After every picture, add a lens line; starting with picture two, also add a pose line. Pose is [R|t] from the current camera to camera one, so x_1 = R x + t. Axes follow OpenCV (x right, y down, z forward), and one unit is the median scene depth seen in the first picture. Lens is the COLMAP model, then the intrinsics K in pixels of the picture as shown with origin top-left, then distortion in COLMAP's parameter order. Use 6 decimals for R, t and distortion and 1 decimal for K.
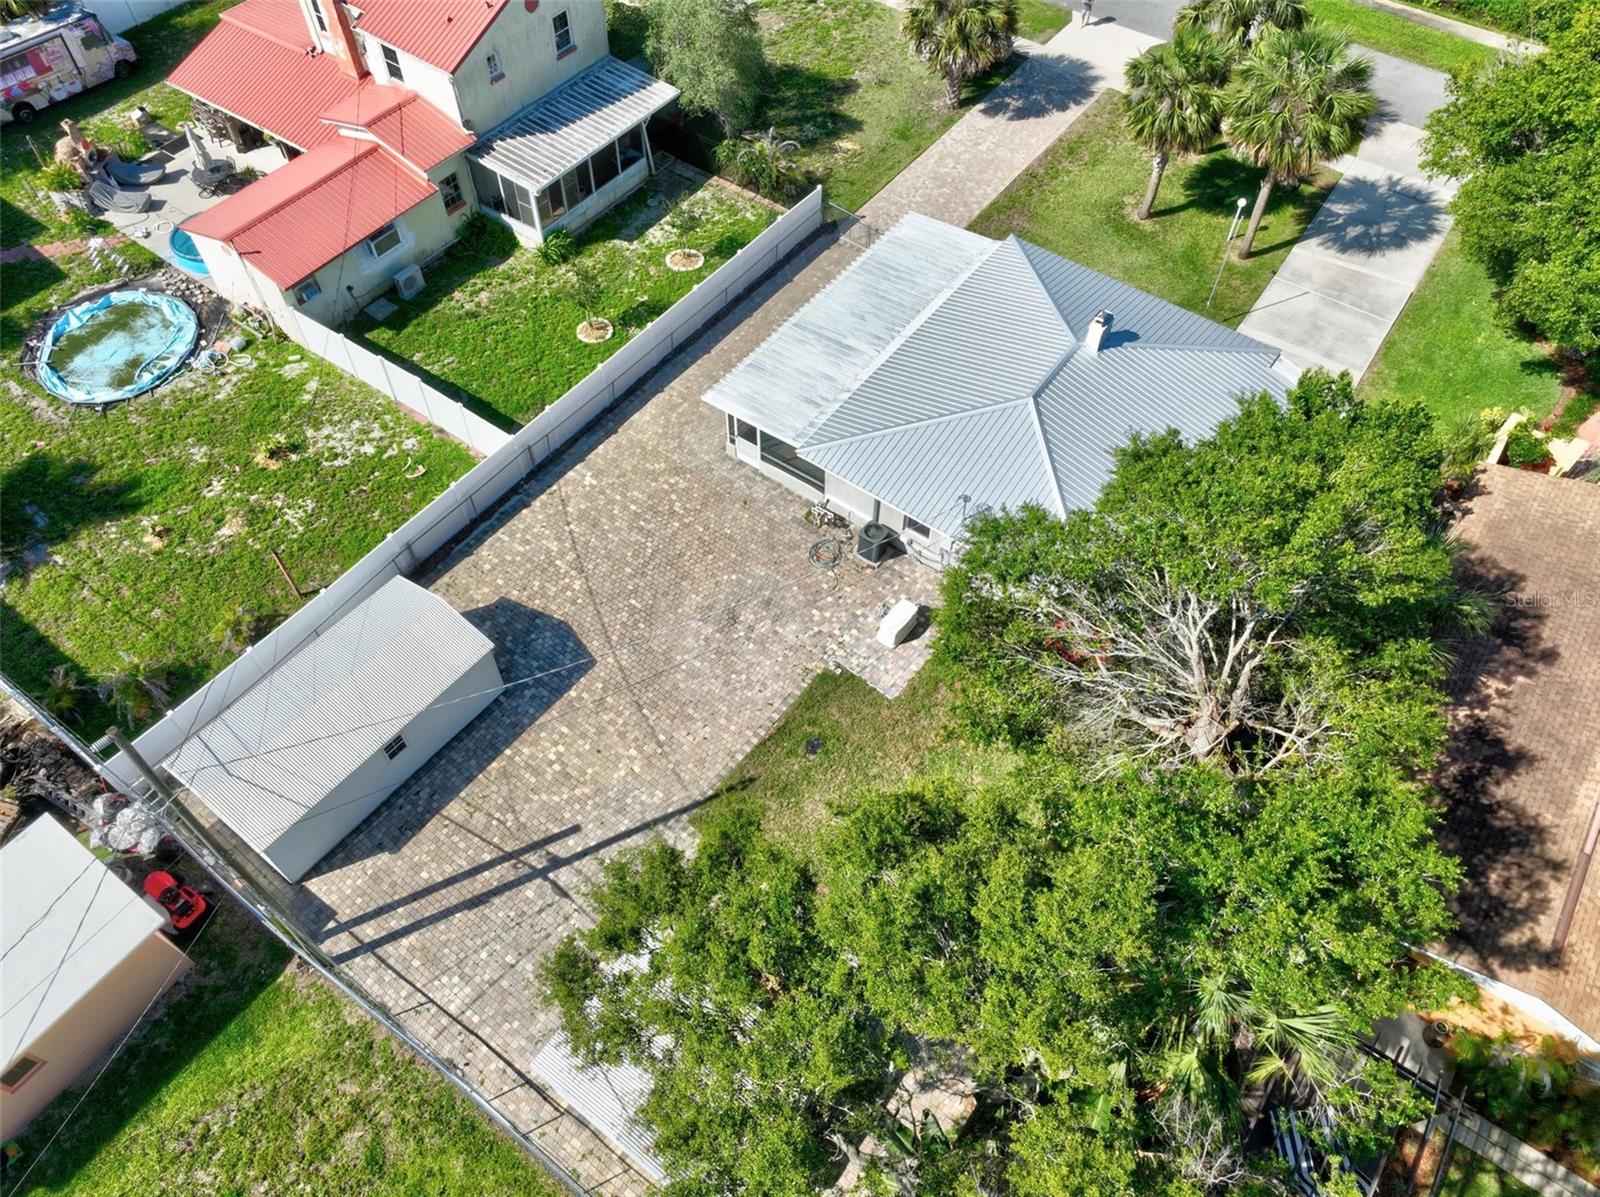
lens RADIAL K [[1134.2, 0, 793.0], [0, 1134.2, 600.7], [0, 0, 1]] dist [-0.007846, 0.025241]
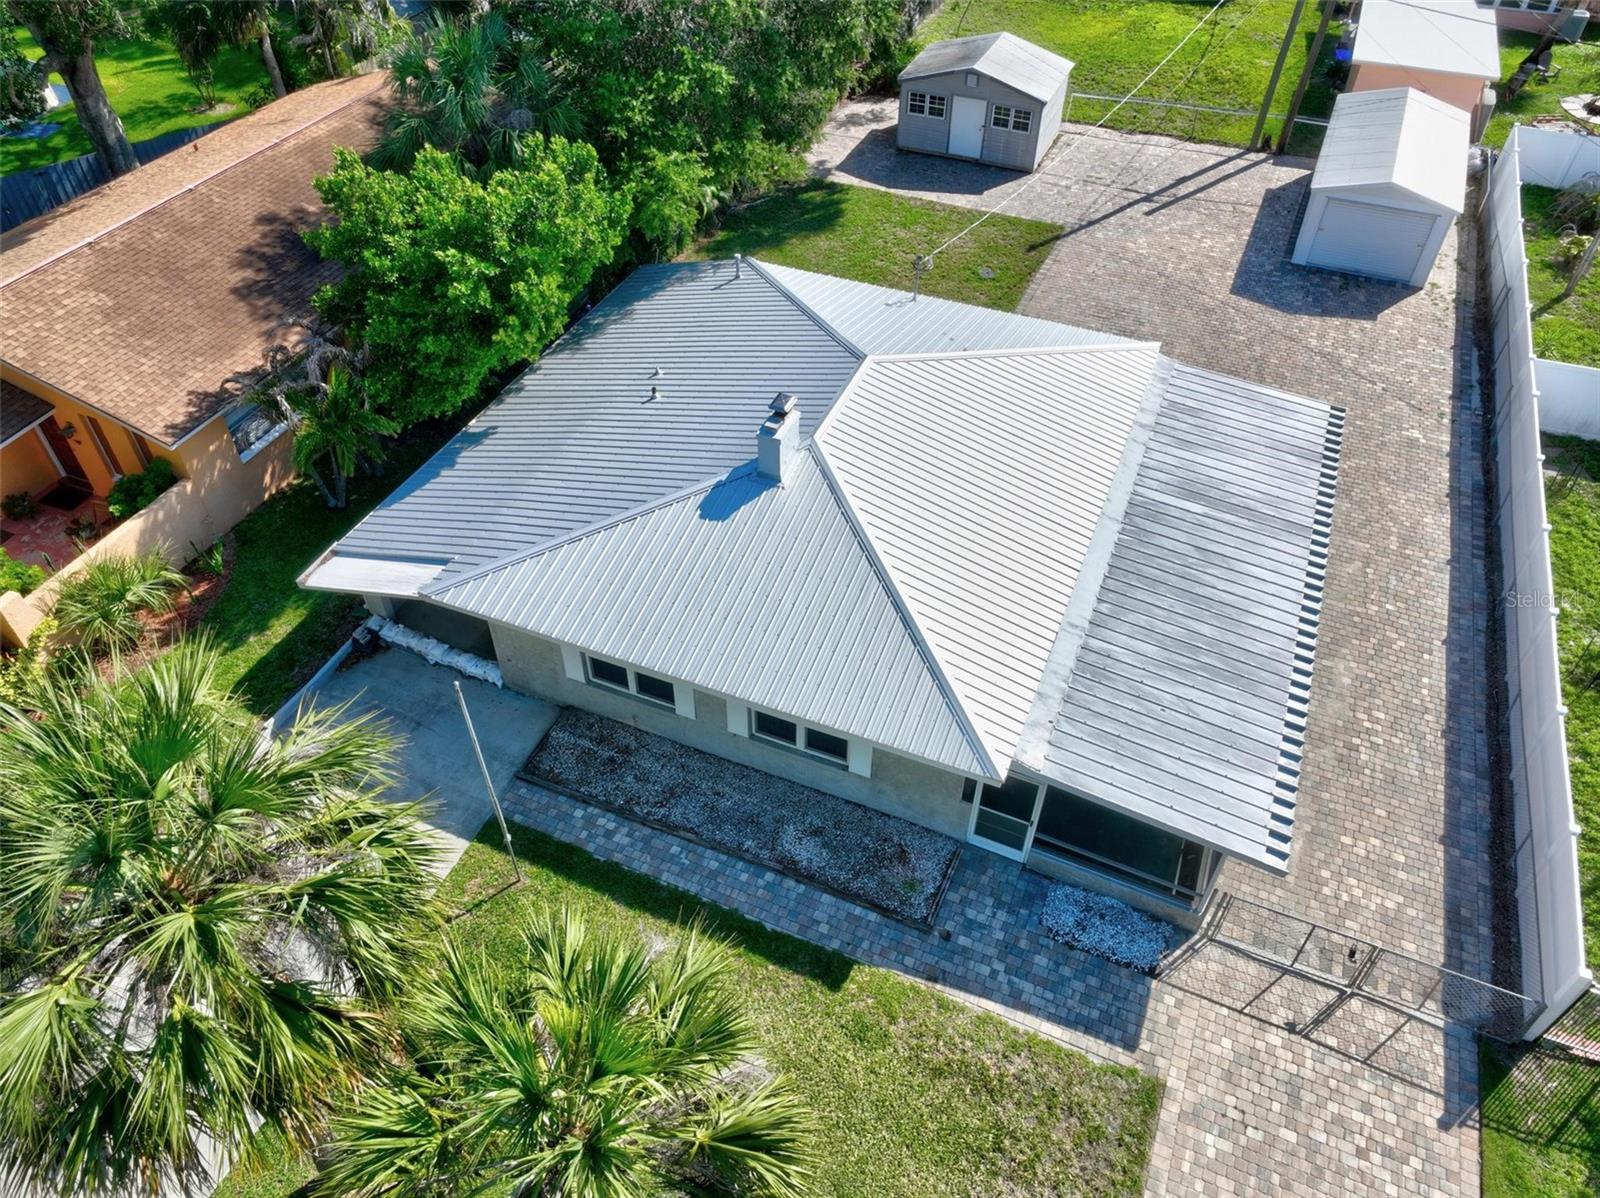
lens RADIAL K [[1134.2, 0, 799.9], [0, 1134.2, 592.8], [0, 0, 1]] dist [-0.007846, 0.025241]
pose [[-0.972372, 0.148665, -0.179974, 0.435511], [-0.198083, -0.117558, 0.973110, -0.926682], [0.123510, 0.981875, 0.143758, 1.164383]]
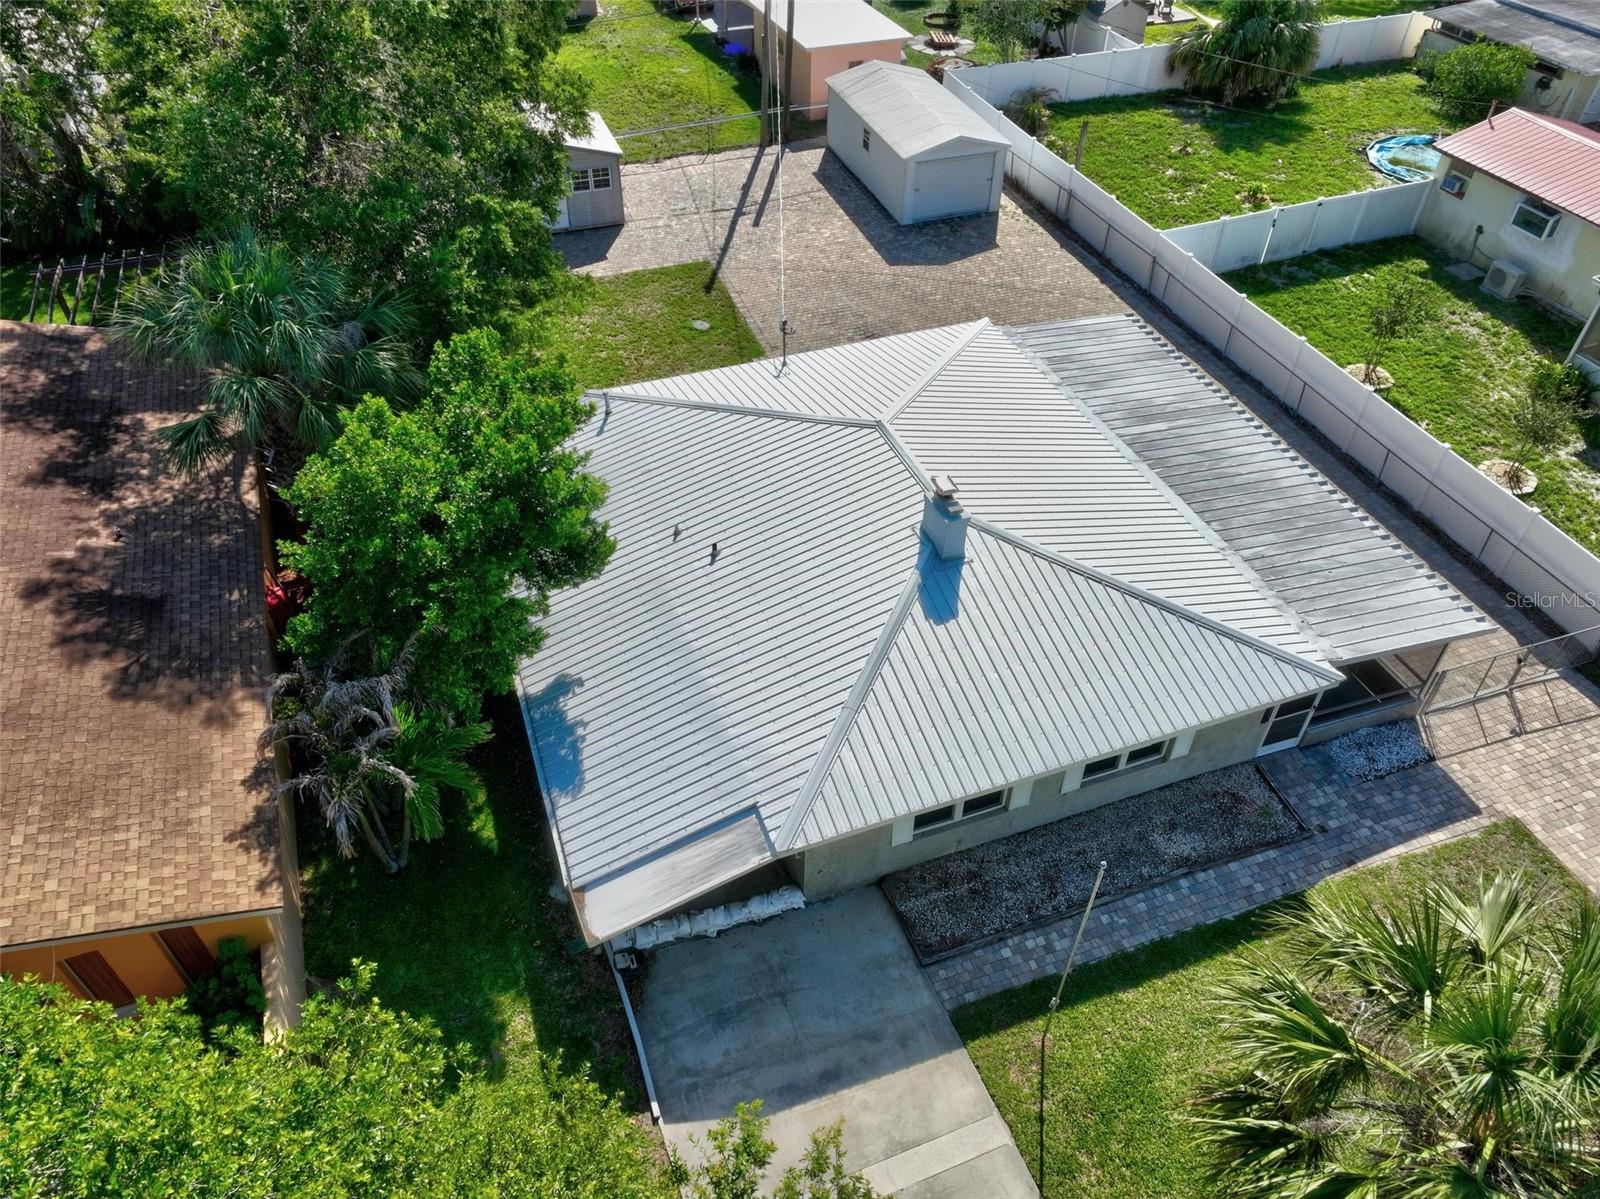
lens RADIAL K [[1134.2, 0, 801.5], [0, 1134.2, 594.1], [0, 0, 1]] dist [-0.007846, 0.025241]
pose [[-0.551766, 0.553744, -0.623636, 0.792538], [-0.684179, 0.127069, 0.718160, -0.685547], [0.476921, 0.822934, 0.308748, 0.963829]]
